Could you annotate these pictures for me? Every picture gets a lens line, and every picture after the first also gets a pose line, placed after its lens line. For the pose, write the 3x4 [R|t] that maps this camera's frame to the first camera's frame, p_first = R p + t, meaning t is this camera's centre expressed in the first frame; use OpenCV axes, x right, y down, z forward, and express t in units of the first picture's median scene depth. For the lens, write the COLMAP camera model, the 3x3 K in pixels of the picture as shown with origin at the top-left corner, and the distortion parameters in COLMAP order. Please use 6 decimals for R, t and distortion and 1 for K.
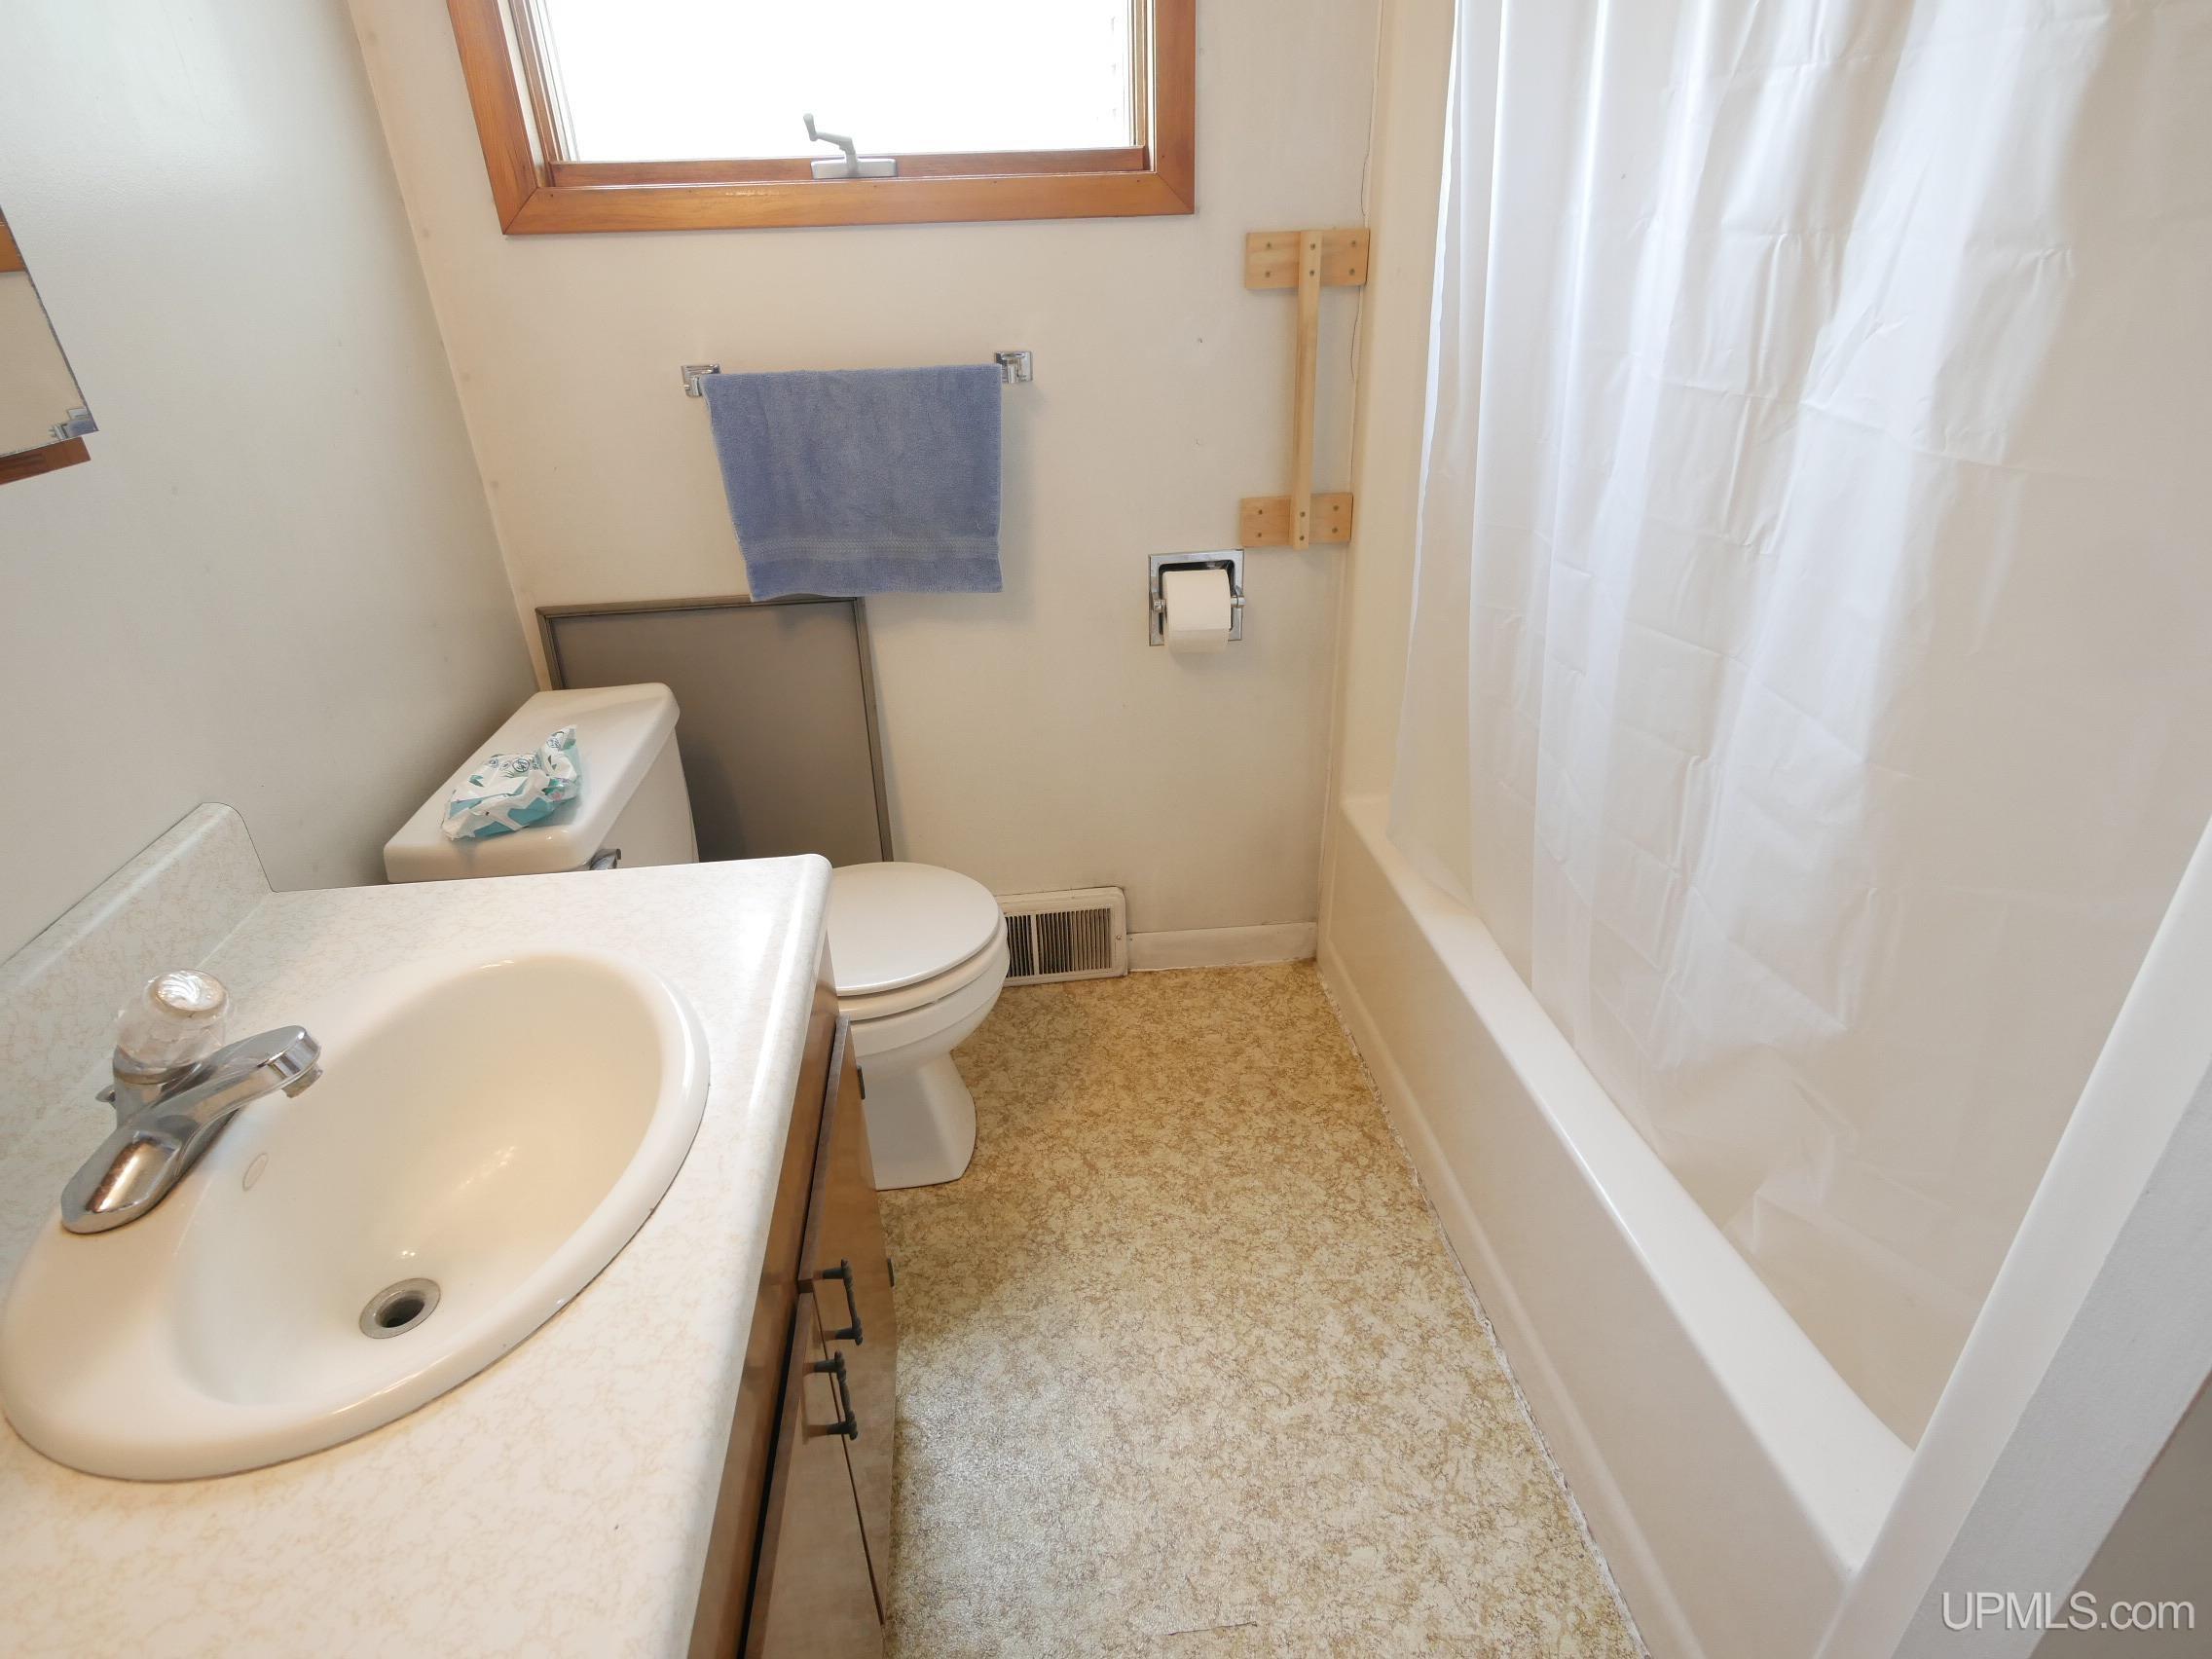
lens RADIAL K [[1149.2, 0, 1101.8], [0, 1149.2, 822.4], [0, 0, 1]] dist [-0.001211, -0.000109]
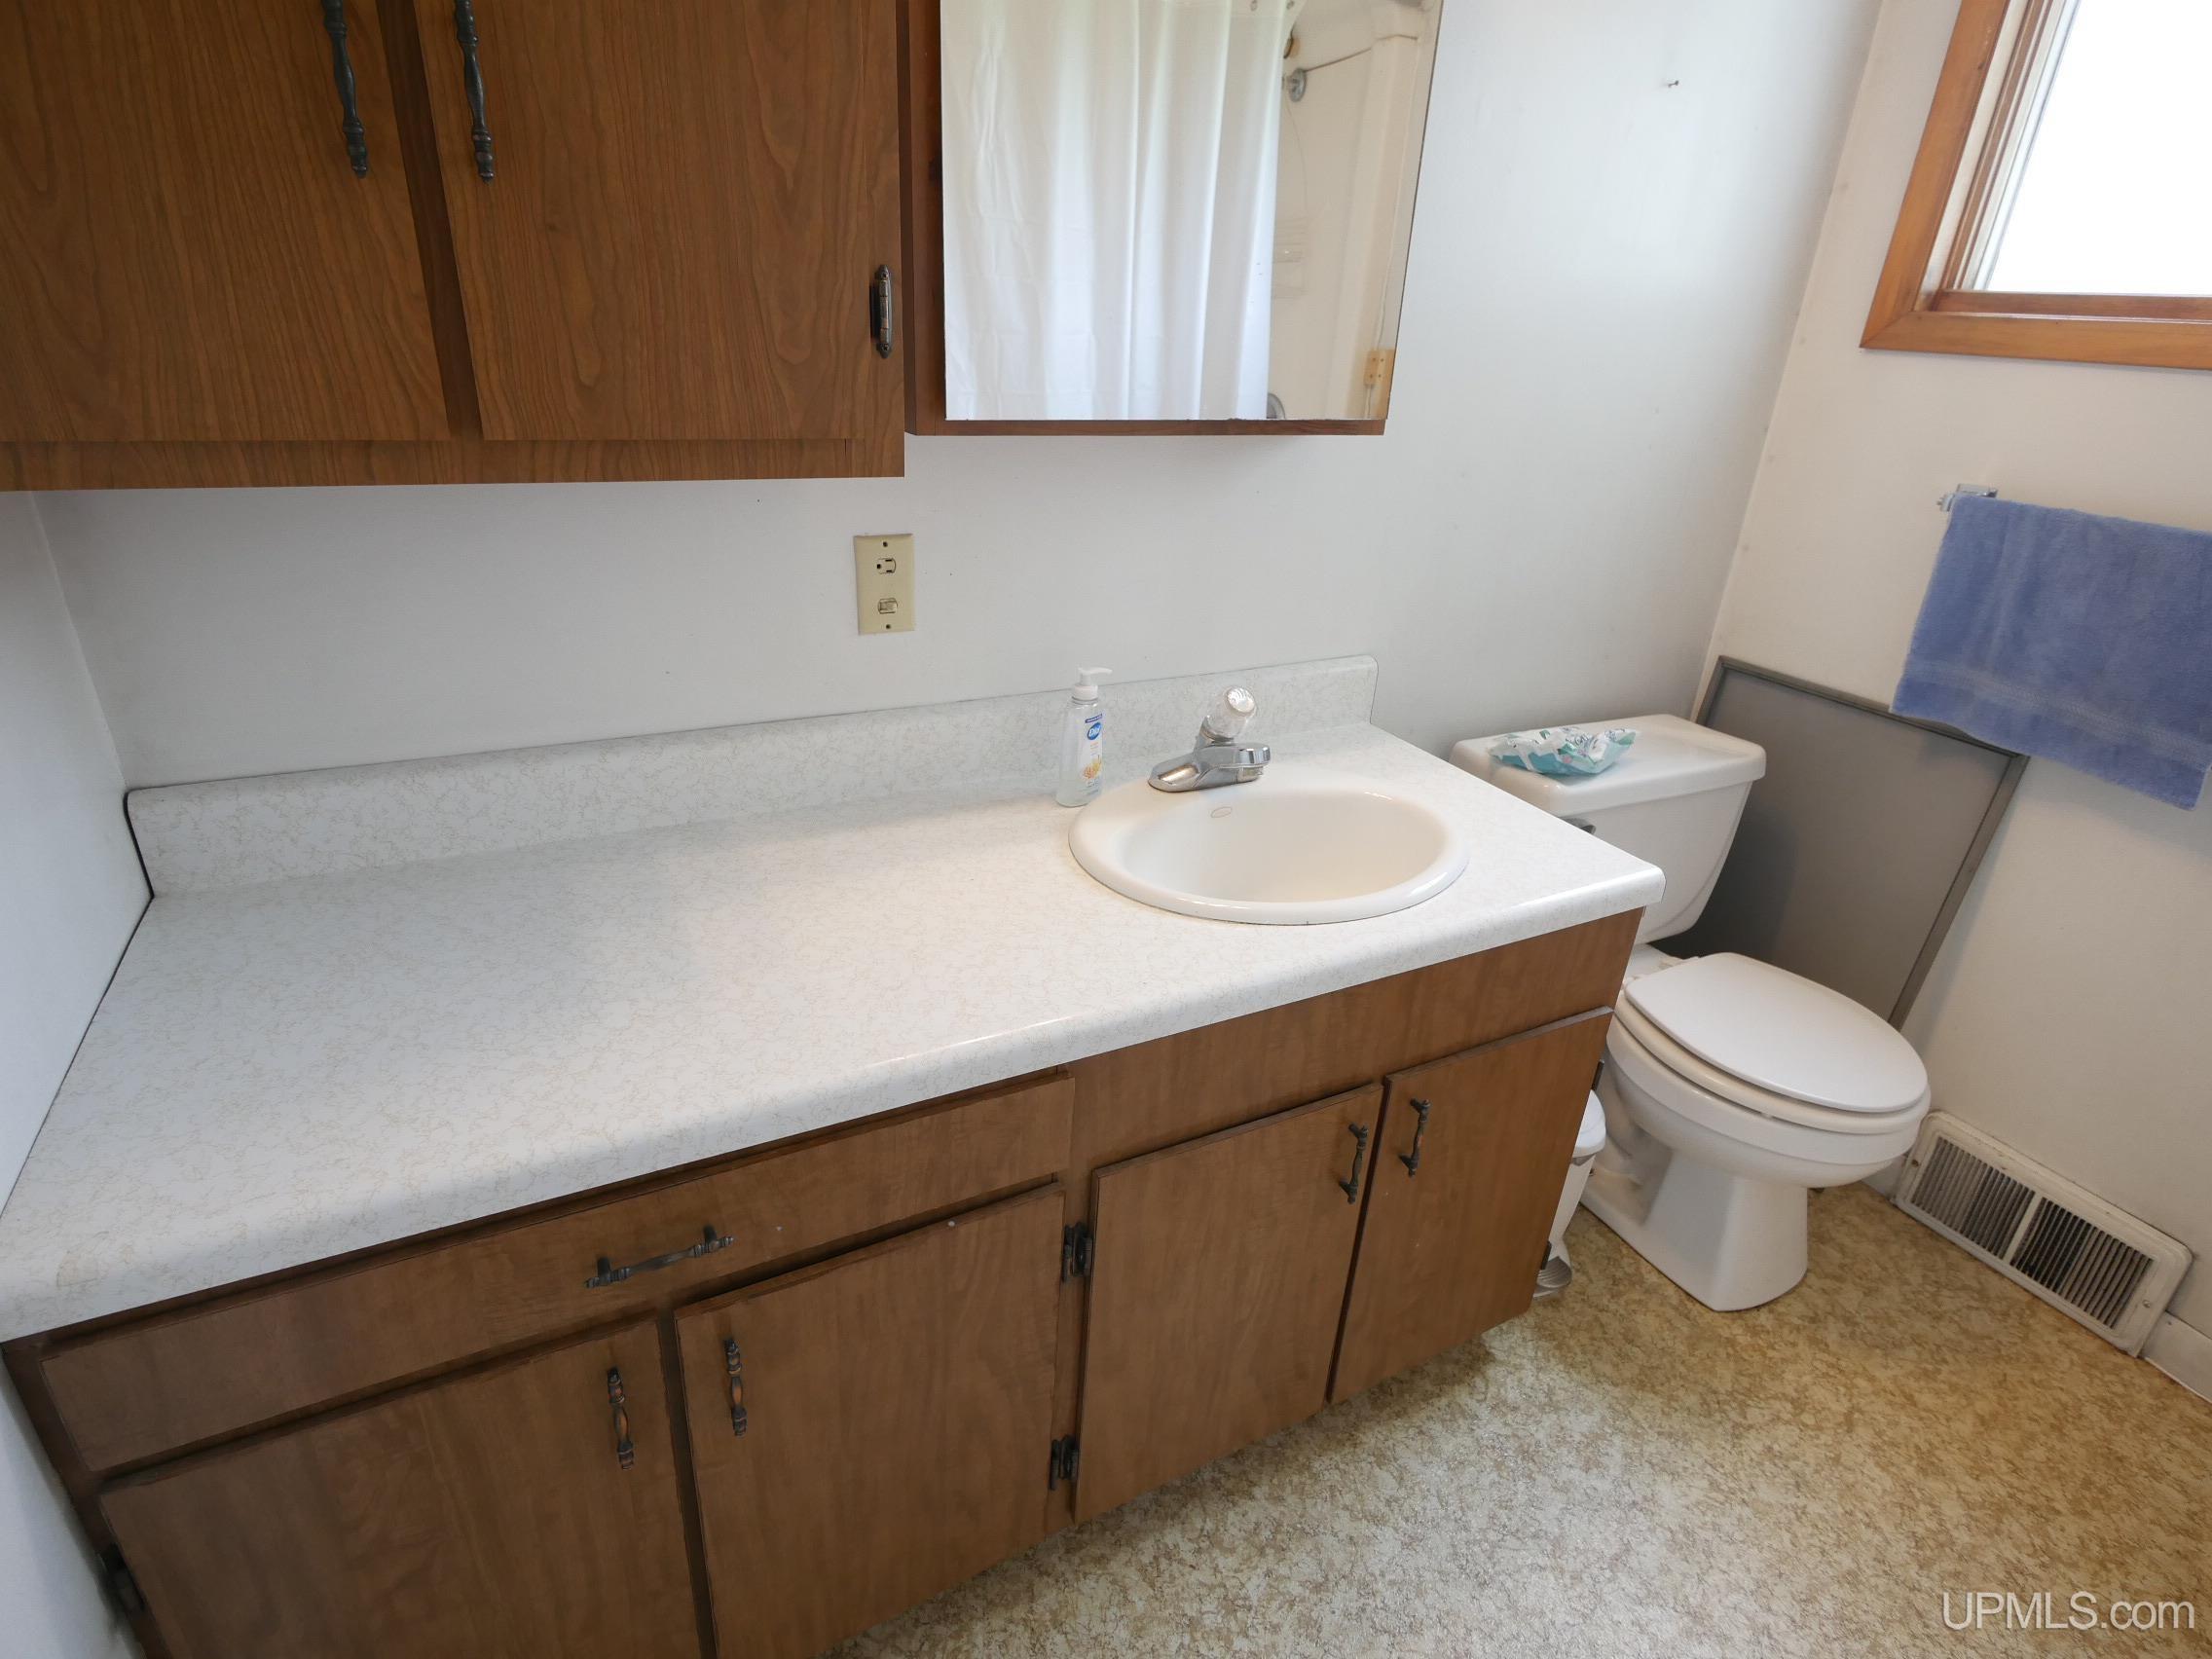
lens RADIAL K [[1149.2, 0, 1101.8], [0, 1149.2, 822.4], [0, 0, 1]] dist [-0.001211, -0.000109]
pose [[0.362361, 0.426540, -0.828709, 0.327331], [-0.489820, 0.843602, 0.220027, 0.006049], [0.792951, 0.326189, 0.514616, -0.032606]]
